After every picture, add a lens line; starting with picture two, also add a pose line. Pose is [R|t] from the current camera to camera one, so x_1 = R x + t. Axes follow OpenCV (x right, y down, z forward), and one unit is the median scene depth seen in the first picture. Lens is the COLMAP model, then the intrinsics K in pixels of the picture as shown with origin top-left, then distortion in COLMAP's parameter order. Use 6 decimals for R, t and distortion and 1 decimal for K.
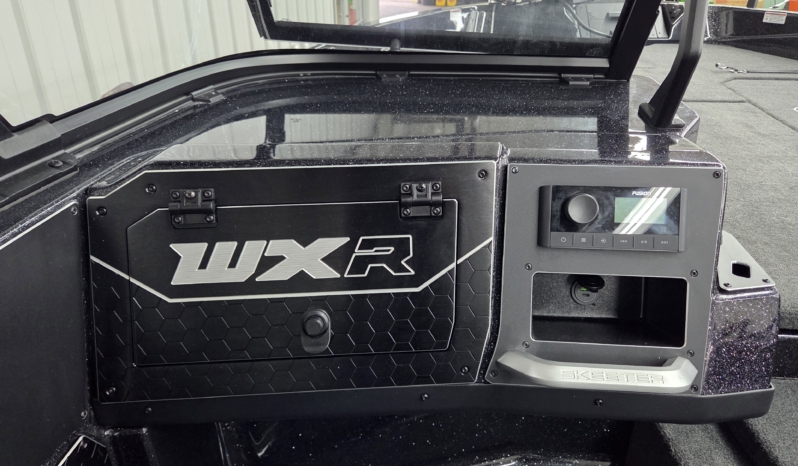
lens RADIAL K [[550.4, 0, 412.0], [0, 550.4, 234.3], [0, 0, 1]] dist [0.075968, -0.056179]
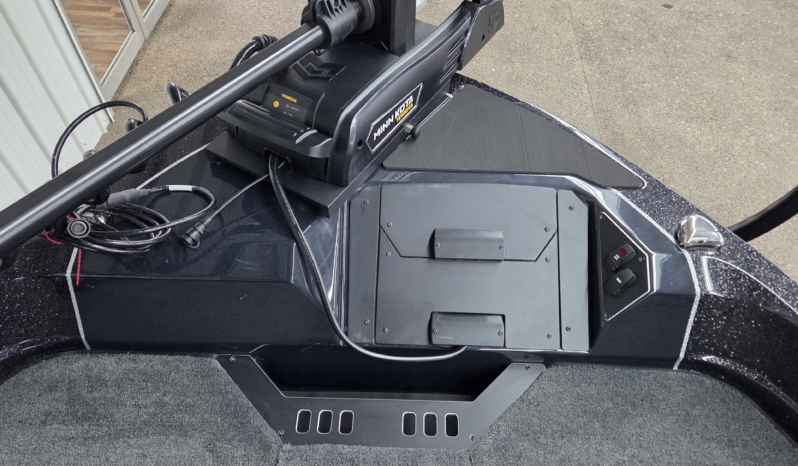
lens RADIAL K [[550.4, 0, 402.2], [0, 550.4, 227.7], [0, 0, 1]] dist [0.075968, -0.056179]
pose [[0.998387, -0.033259, 0.046019, 1.447652], [0.012120, 0.916640, 0.399529, -2.476151], [-0.055471, -0.398327, 0.915565, 3.184951]]
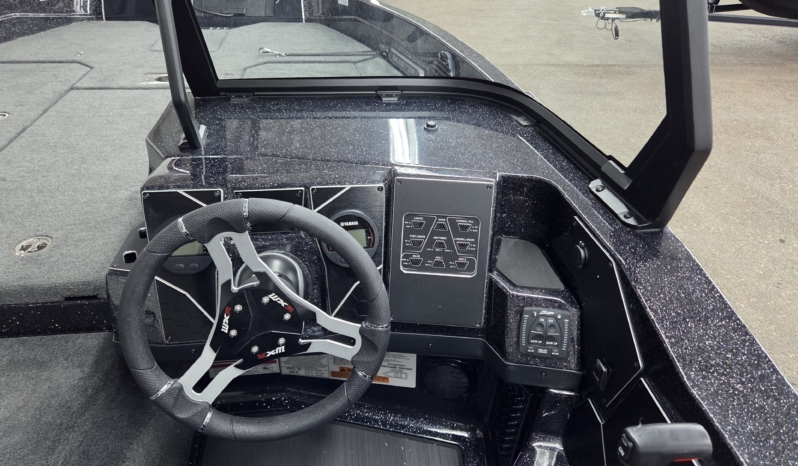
lens RADIAL K [[550.4, 0, 404.2], [0, 550.4, 230.1], [0, 0, 1]] dist [0.075968, -0.056179]
pose [[0.981963, -0.089983, 0.166286, 2.155019], [0.076255, 0.993269, 0.087185, -0.045427], [-0.173012, -0.072932, 0.982216, -0.643366]]
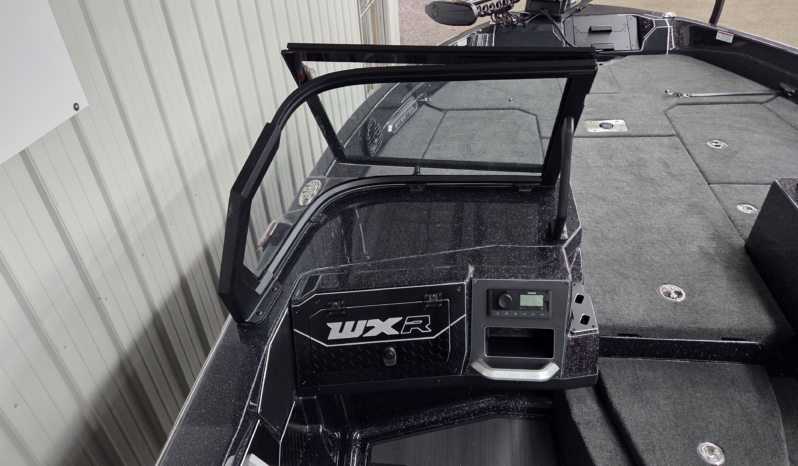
lens RADIAL K [[550.4, 0, 406.7], [0, 550.4, 230.4], [0, 0, 1]] dist [0.075968, -0.056179]
pose [[0.997361, -0.040142, -0.060489, 0.056494], [0.047684, 0.990511, 0.128894, -0.637289], [0.054741, -0.131438, 0.989812, -1.201526]]
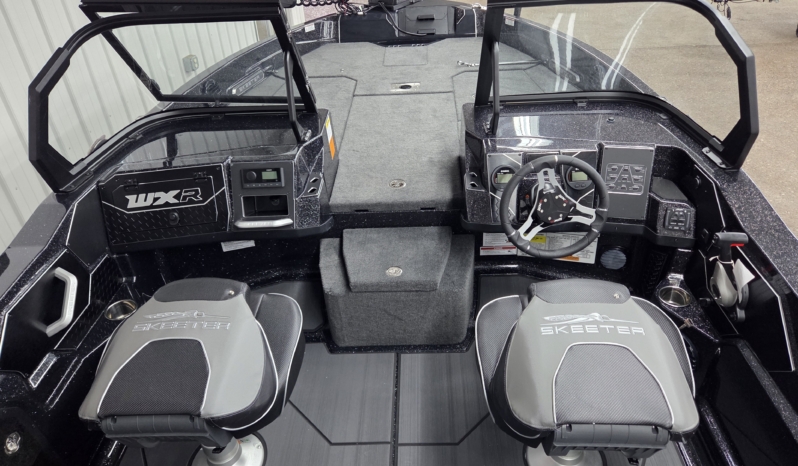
lens RADIAL K [[550.4, 0, 409.1], [0, 550.4, 226.2], [0, 0, 1]] dist [0.075968, -0.056179]
pose [[0.996747, -0.077950, 0.020498, 1.164603], [0.075275, 0.991192, 0.108958, -0.039239], [-0.028810, -0.107061, 0.993835, -2.373812]]
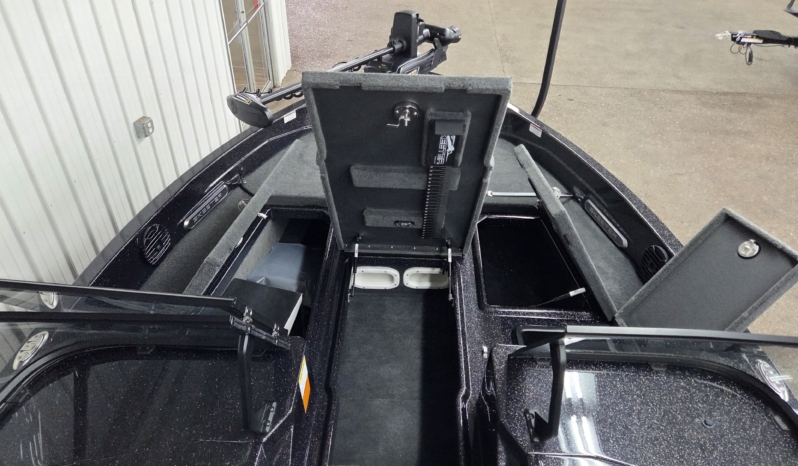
lens RADIAL K [[550.4, 0, 398.4], [0, 550.4, 225.3], [0, 0, 1]] dist [0.075968, -0.056179]
pose [[0.998790, -0.015758, 0.046585, 1.089711], [0.007627, 0.985445, 0.169822, -1.560099], [-0.048583, -0.169261, 0.984373, -1.038770]]
